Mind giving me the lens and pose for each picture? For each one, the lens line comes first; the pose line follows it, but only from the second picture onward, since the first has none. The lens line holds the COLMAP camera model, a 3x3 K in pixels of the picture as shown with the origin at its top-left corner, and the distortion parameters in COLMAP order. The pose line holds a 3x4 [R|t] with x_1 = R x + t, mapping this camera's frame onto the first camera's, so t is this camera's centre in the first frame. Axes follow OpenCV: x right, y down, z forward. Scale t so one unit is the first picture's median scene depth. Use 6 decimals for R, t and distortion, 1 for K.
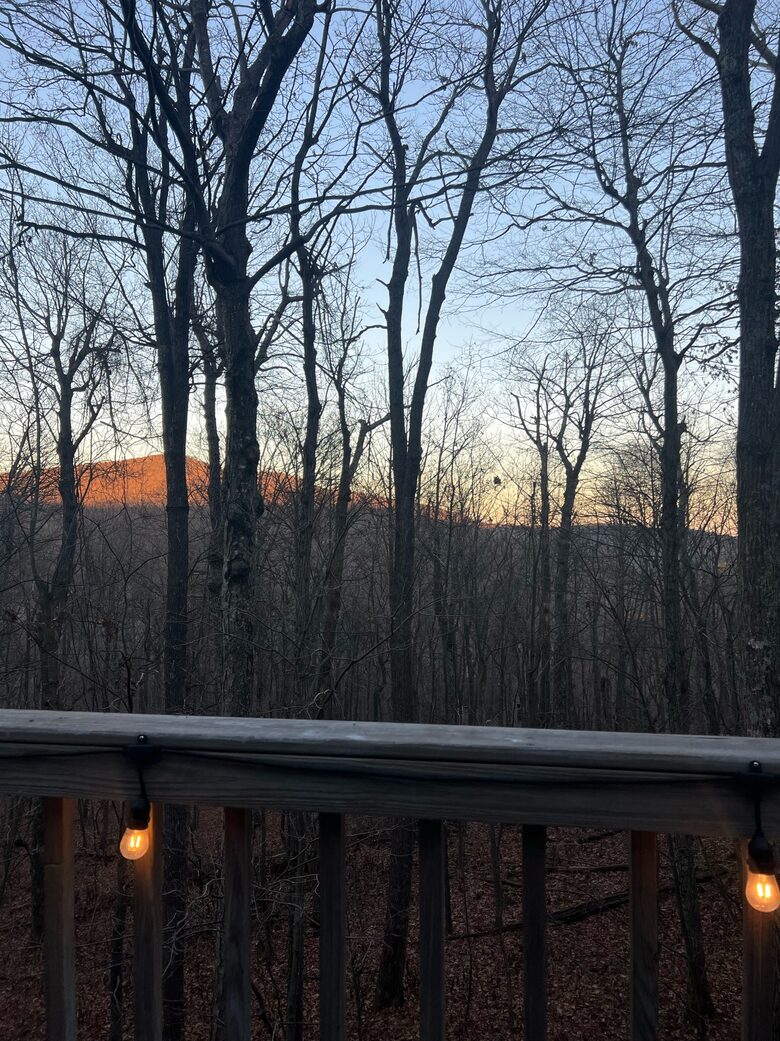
lens RADIAL K [[787.9, 0, 390.0], [0, 787.9, 520.5], [0, 0, 1]] dist [0.125700, -0.000709]
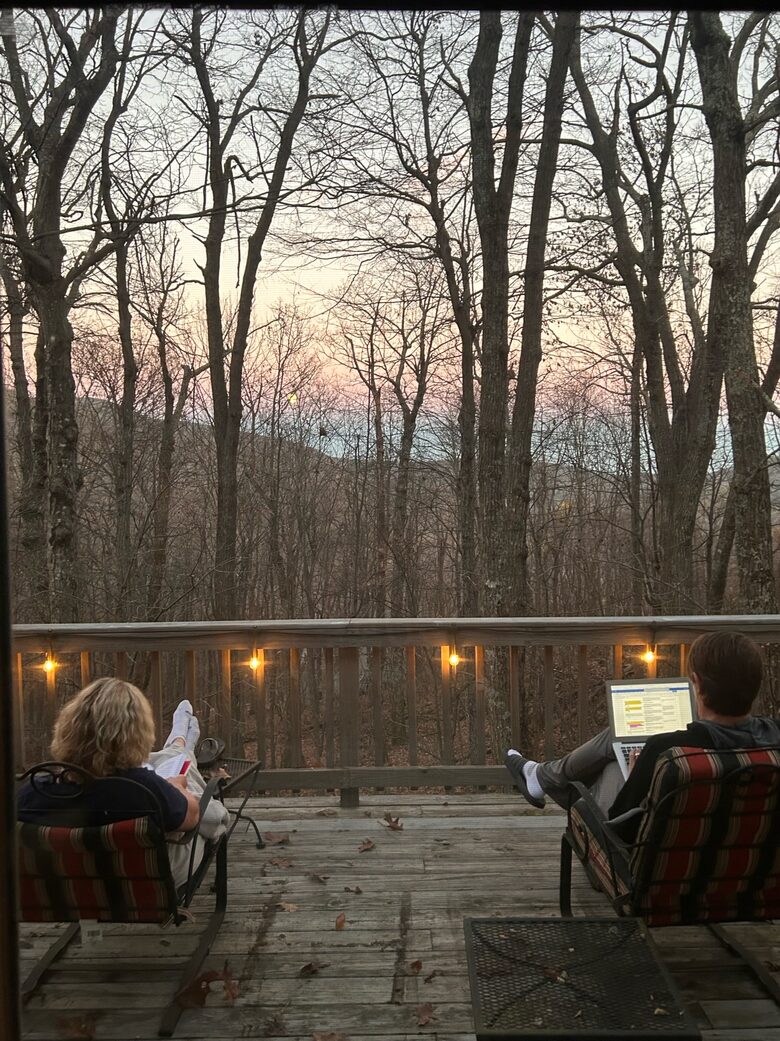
lens RADIAL K [[874.1, 0, 390.0], [0, 874.1, 520.5], [0, 0, 1]] dist [0.065244, 0.001405]
pose [[0.983687, -0.014955, 0.179265, 0.021917], [0.001952, 0.997367, 0.072490, -0.023442], [-0.179877, -0.070958, 0.981126, -0.155126]]
